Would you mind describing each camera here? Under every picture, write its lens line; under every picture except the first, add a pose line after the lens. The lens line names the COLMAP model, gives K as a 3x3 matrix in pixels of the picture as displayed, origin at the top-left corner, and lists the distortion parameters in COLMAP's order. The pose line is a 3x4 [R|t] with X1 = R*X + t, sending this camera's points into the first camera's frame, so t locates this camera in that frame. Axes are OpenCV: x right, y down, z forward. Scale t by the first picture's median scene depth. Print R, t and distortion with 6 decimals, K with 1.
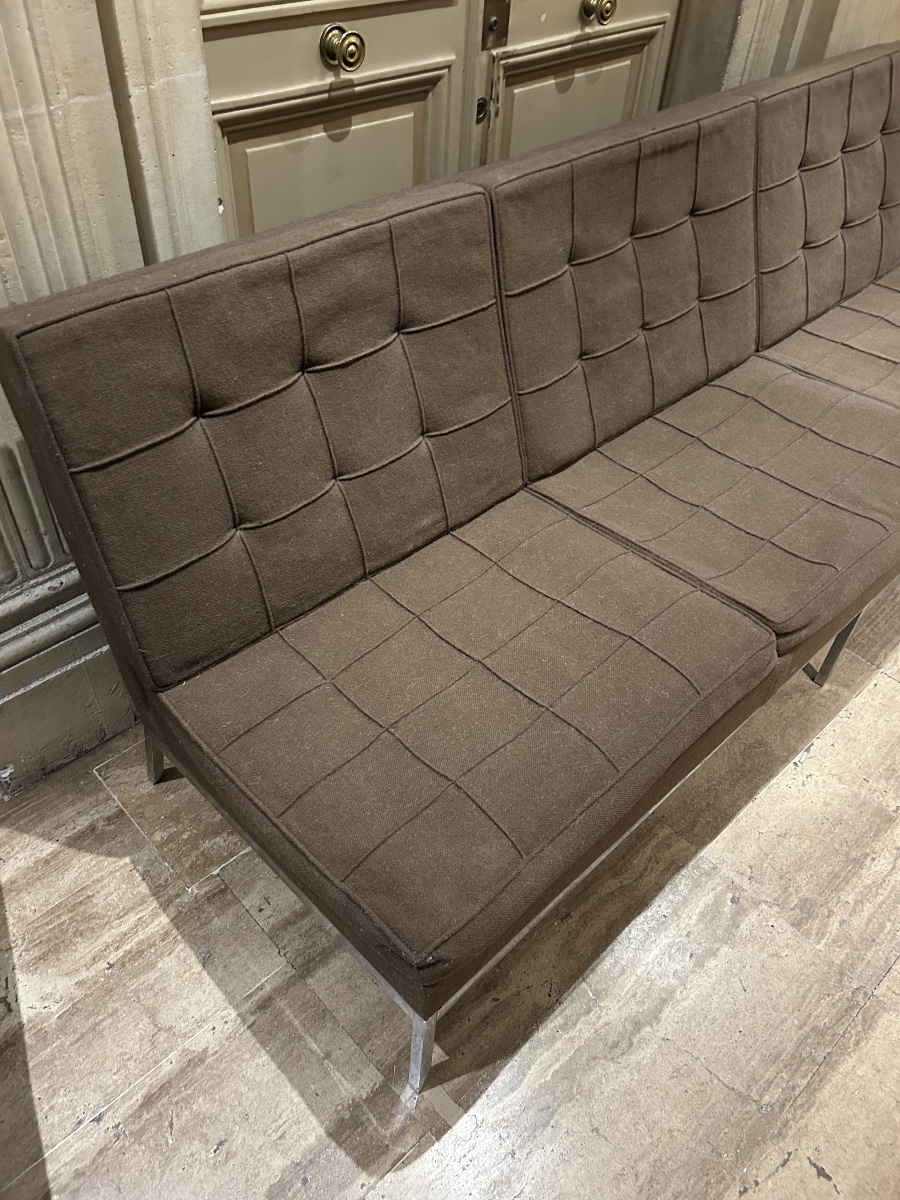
lens RADIAL K [[913.8, 0, 450.0], [0, 913.8, 600.0], [0, 0, 1]] dist [0.037025, -0.037082]
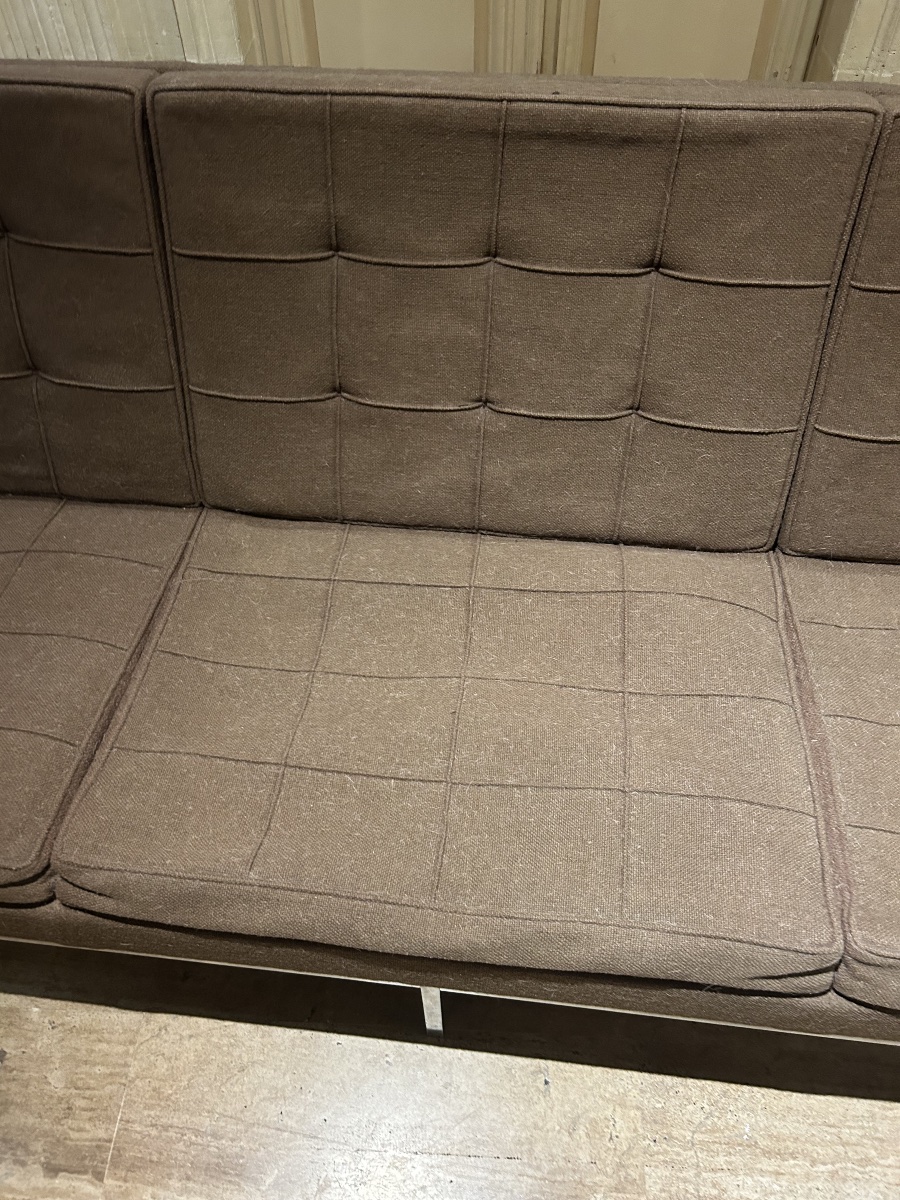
lens RADIAL K [[917.4, 0, 428.0], [0, 917.4, 598.7], [0, 0, 1]] dist [0.064927, -0.101195]
pose [[0.625142, 0.560565, -0.543107, 0.754696], [-0.502691, 0.821466, 0.269250, -0.420317], [0.597076, 0.104696, 0.795324, 0.602301]]
